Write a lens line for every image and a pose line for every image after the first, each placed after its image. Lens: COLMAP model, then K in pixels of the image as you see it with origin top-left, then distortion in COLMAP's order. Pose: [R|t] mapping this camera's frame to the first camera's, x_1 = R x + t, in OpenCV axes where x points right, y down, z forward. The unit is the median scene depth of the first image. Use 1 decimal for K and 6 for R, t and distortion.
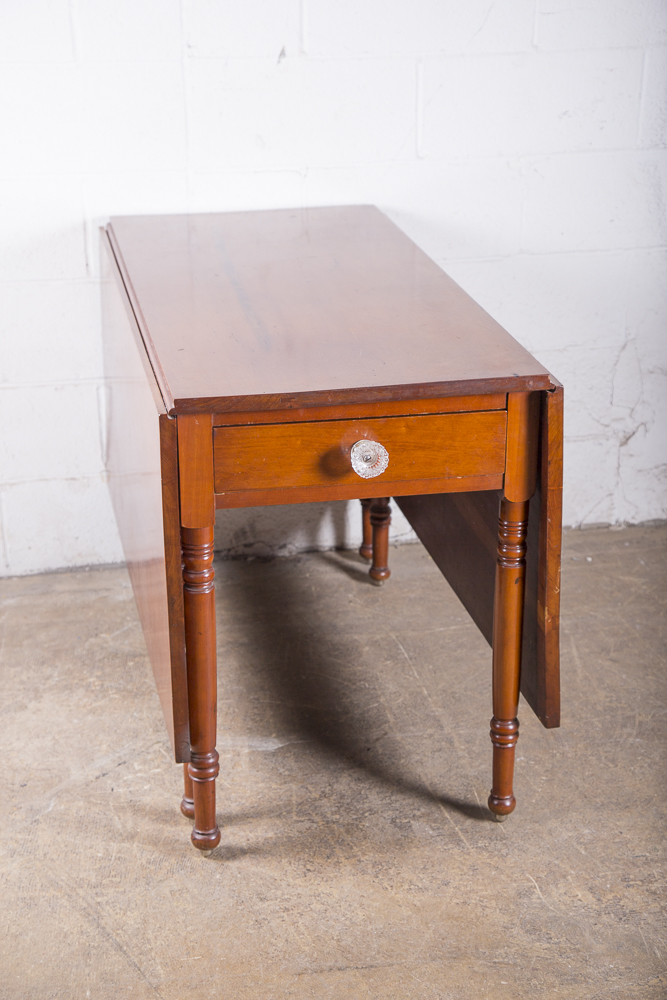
lens RADIAL K [[1750.3, 0, 333.5], [0, 1750.3, 500.0], [0, 0, 1]] dist [0.265271, 0.031762]
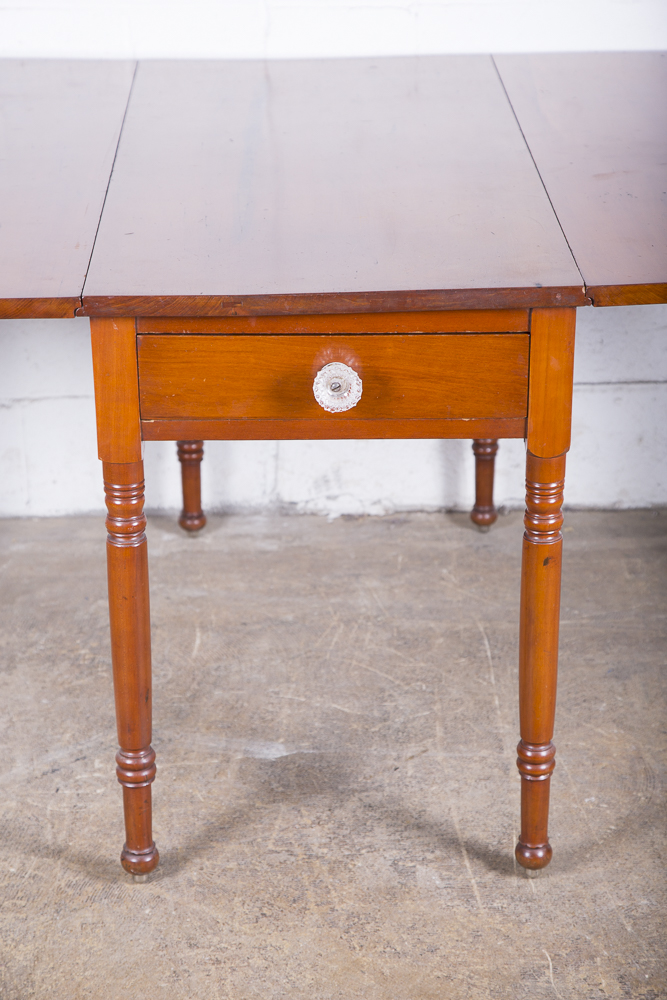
lens RADIAL K [[2259.5, 0, 328.4], [0, 2259.5, 499.5], [0, 0, 1]] dist [0.443424, -0.295239]
pose [[0.981597, 0.066196, -0.179123, 0.173196], [-0.062105, 0.997667, 0.028355, -0.002098], [0.180582, -0.016709, 0.983418, 0.021857]]
